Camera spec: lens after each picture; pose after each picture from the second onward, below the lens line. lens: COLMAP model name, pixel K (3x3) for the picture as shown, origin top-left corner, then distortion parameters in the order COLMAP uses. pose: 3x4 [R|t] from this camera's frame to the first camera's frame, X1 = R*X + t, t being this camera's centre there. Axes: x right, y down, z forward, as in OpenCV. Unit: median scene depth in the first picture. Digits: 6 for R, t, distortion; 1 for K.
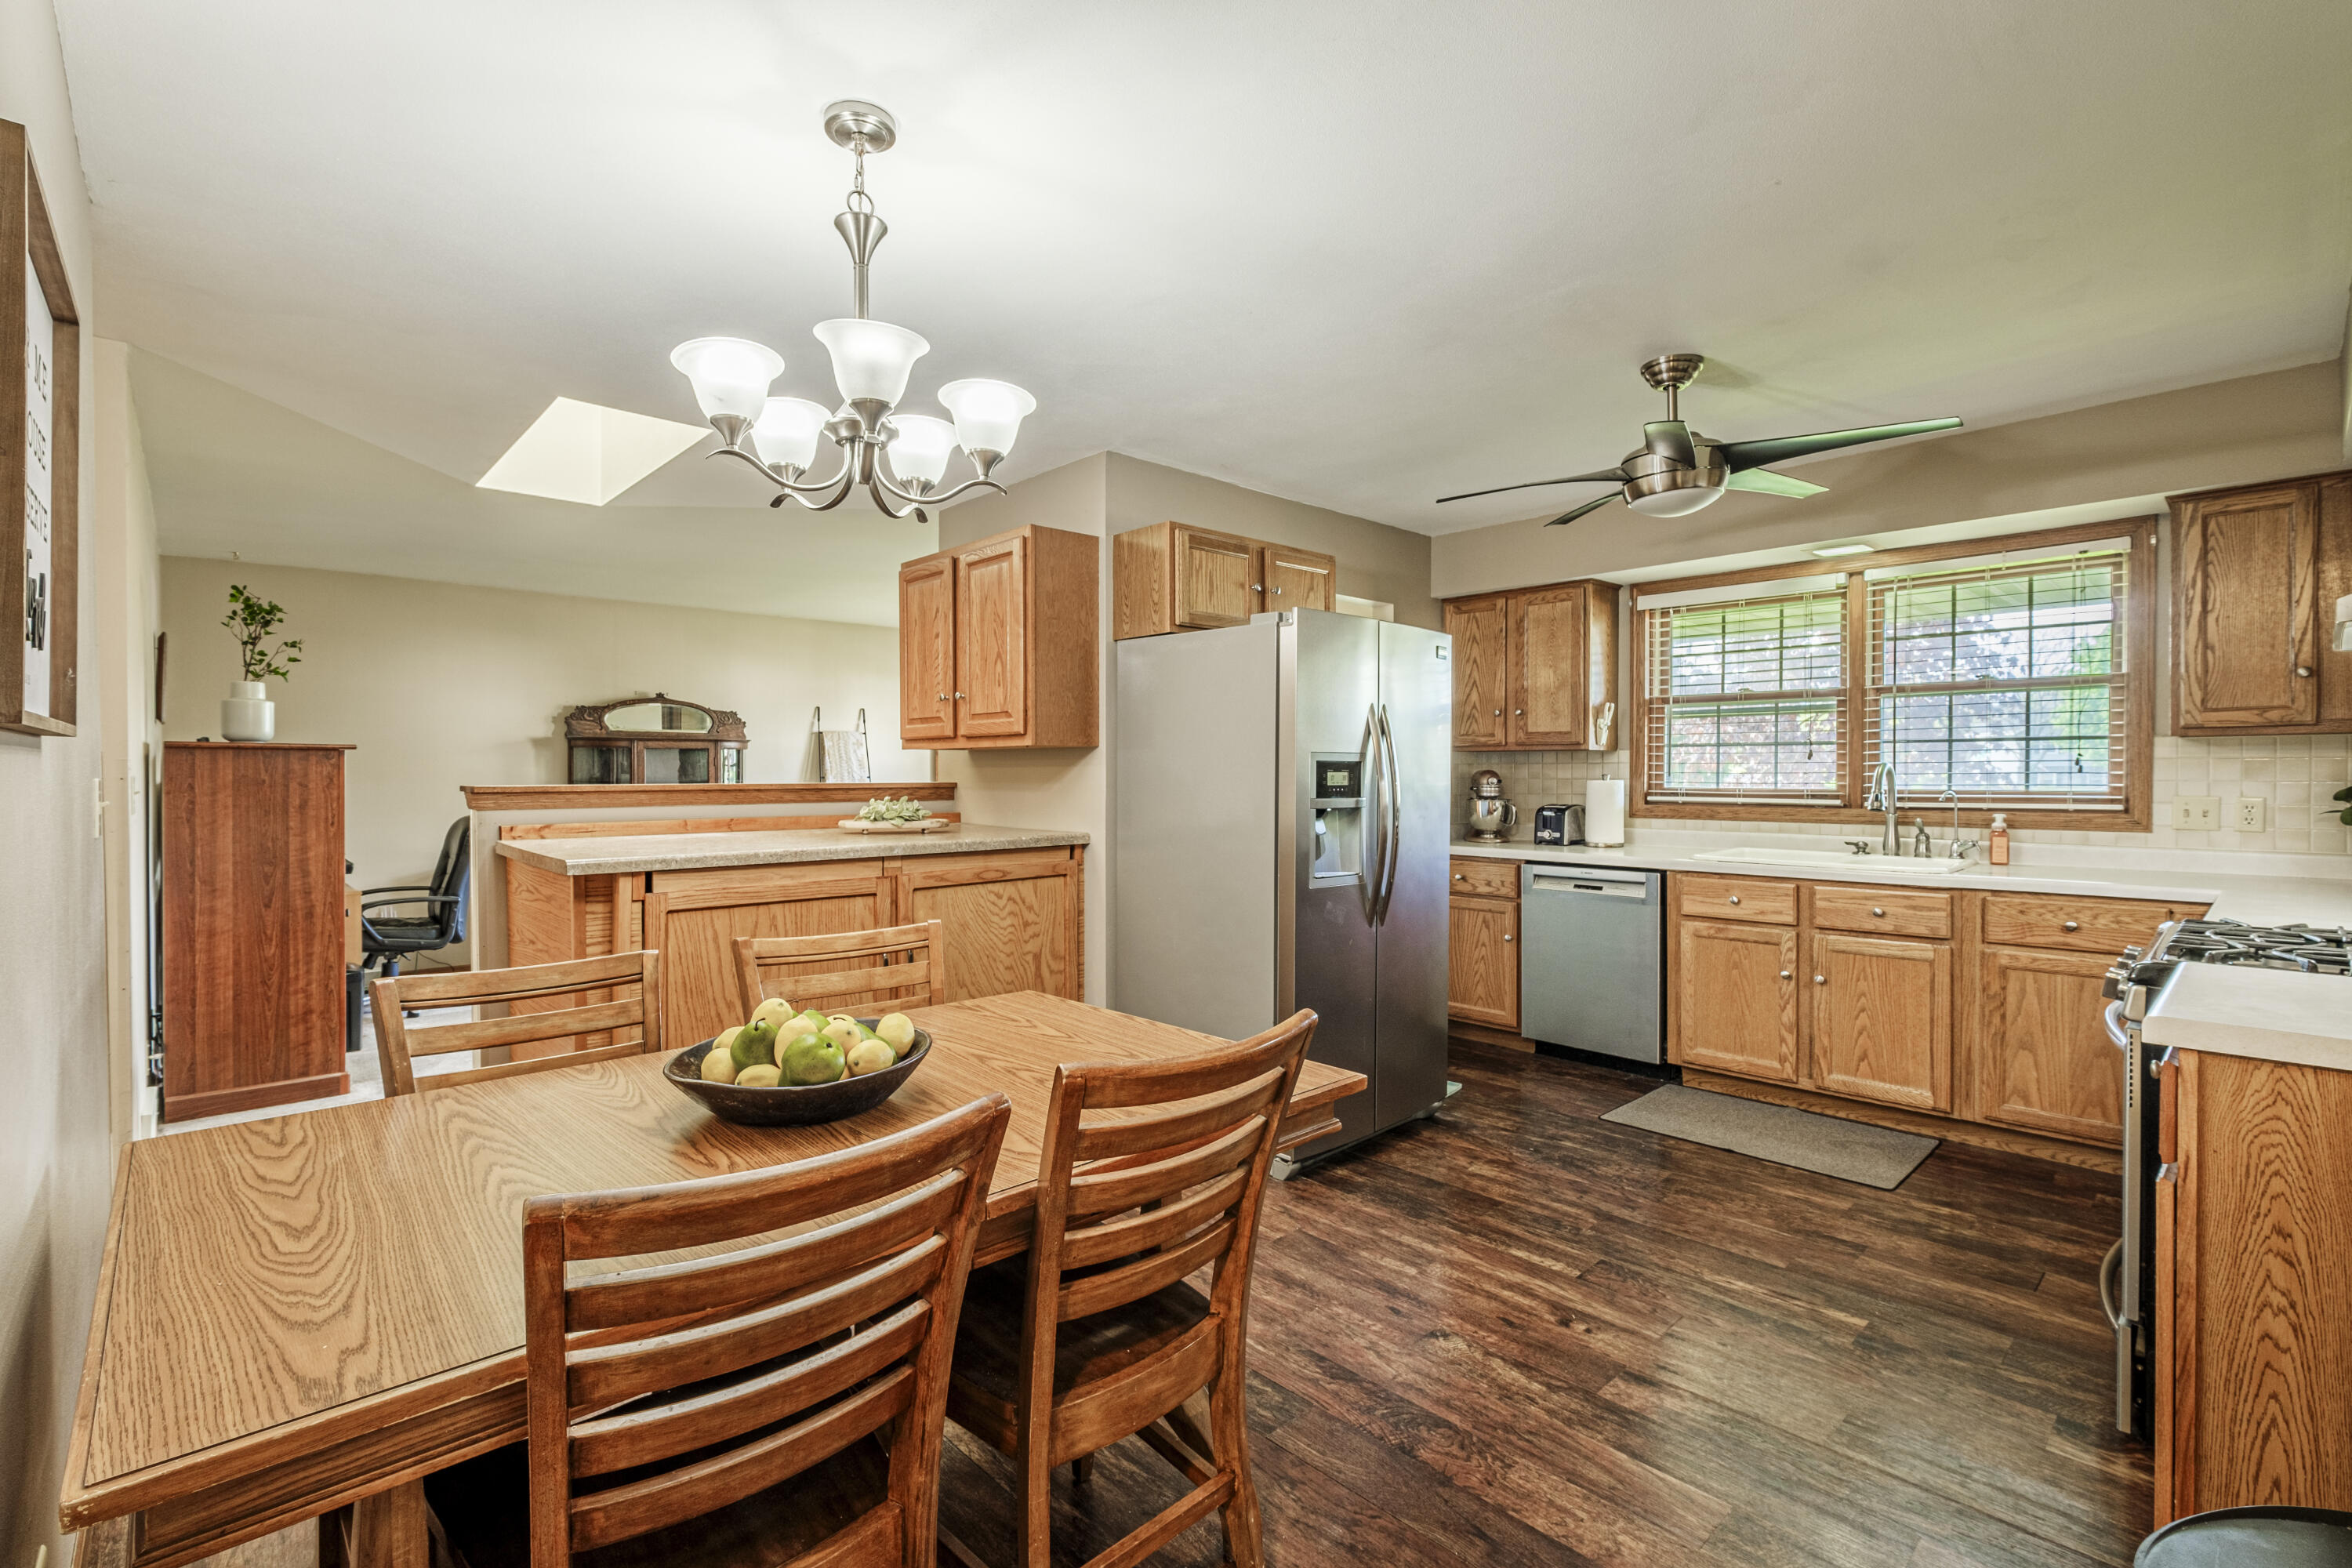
lens RADIAL K [[1035.0, 0, 1149.0], [0, 1035.0, 781.4], [0, 0, 1]] dist [-0.004290, -0.000719]
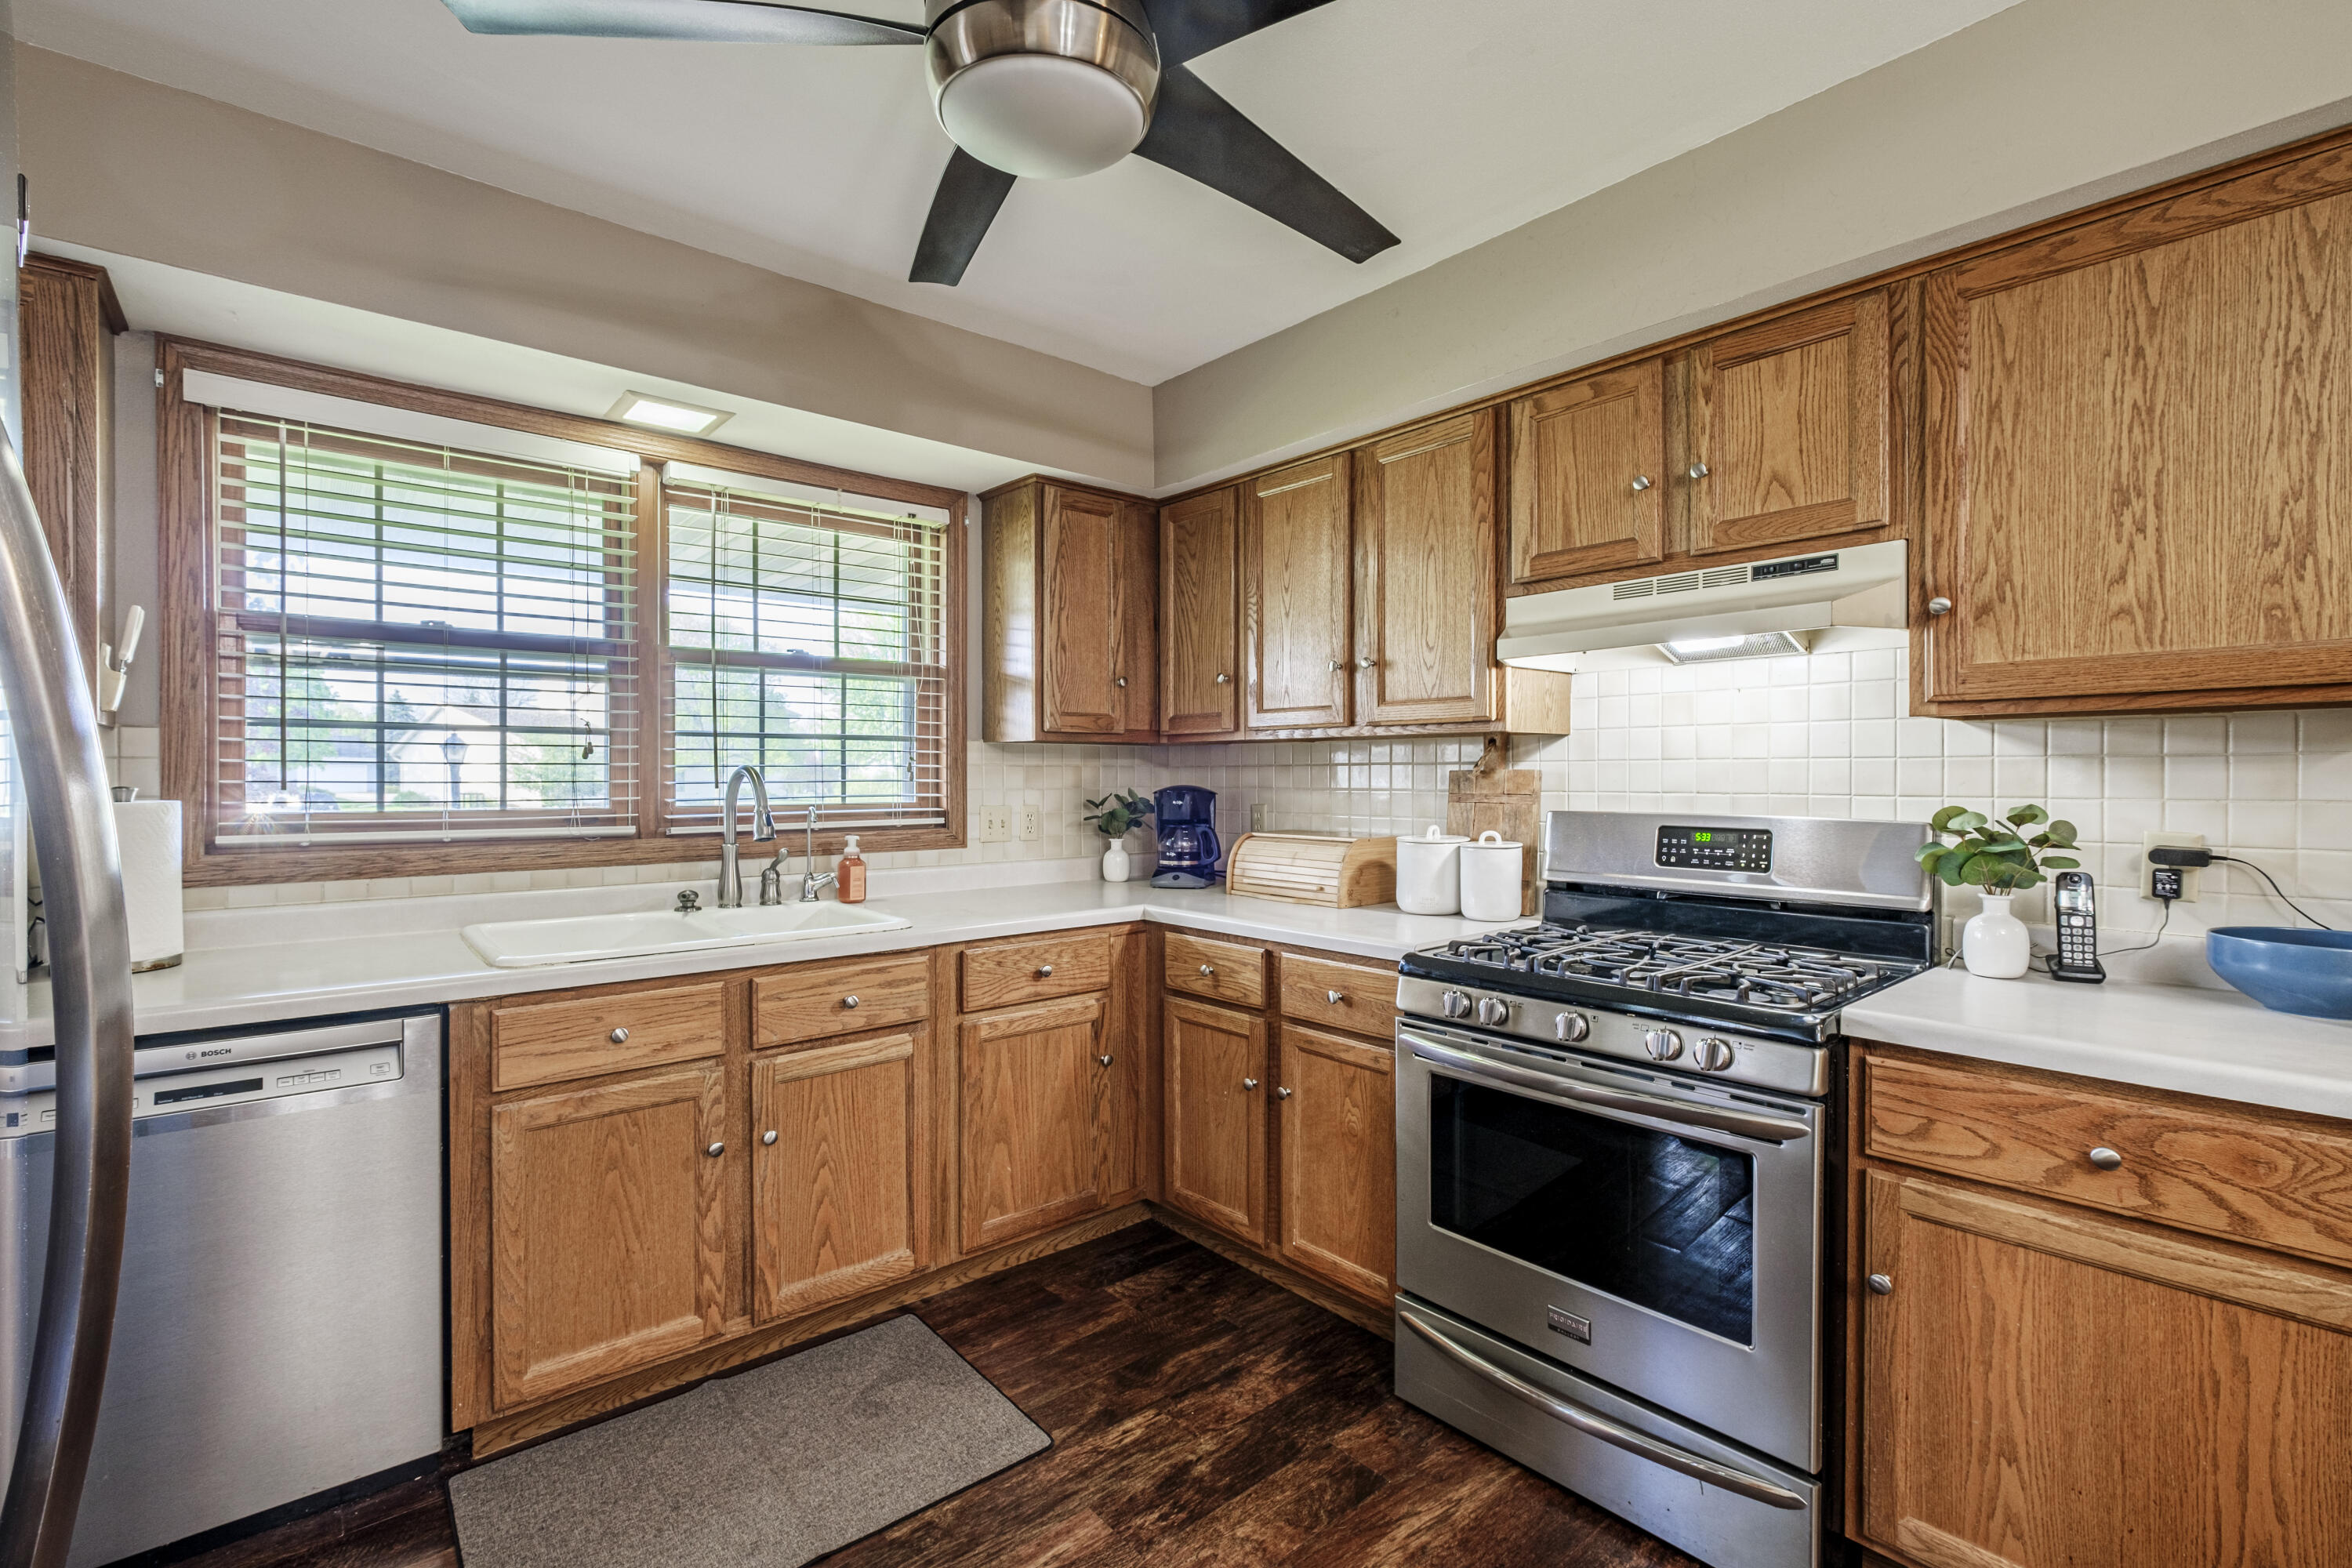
lens RADIAL K [[1036.3, 0, 1165.0], [0, 1036.3, 784.8], [0, 0, 1]] dist [-0.002147, -0.000287]
pose [[0.032115, -0.006568, 0.999463, 0.084300], [0.008872, 0.999941, 0.006287, -0.009130], [-0.999445, 0.008665, 0.032171, 0.841747]]
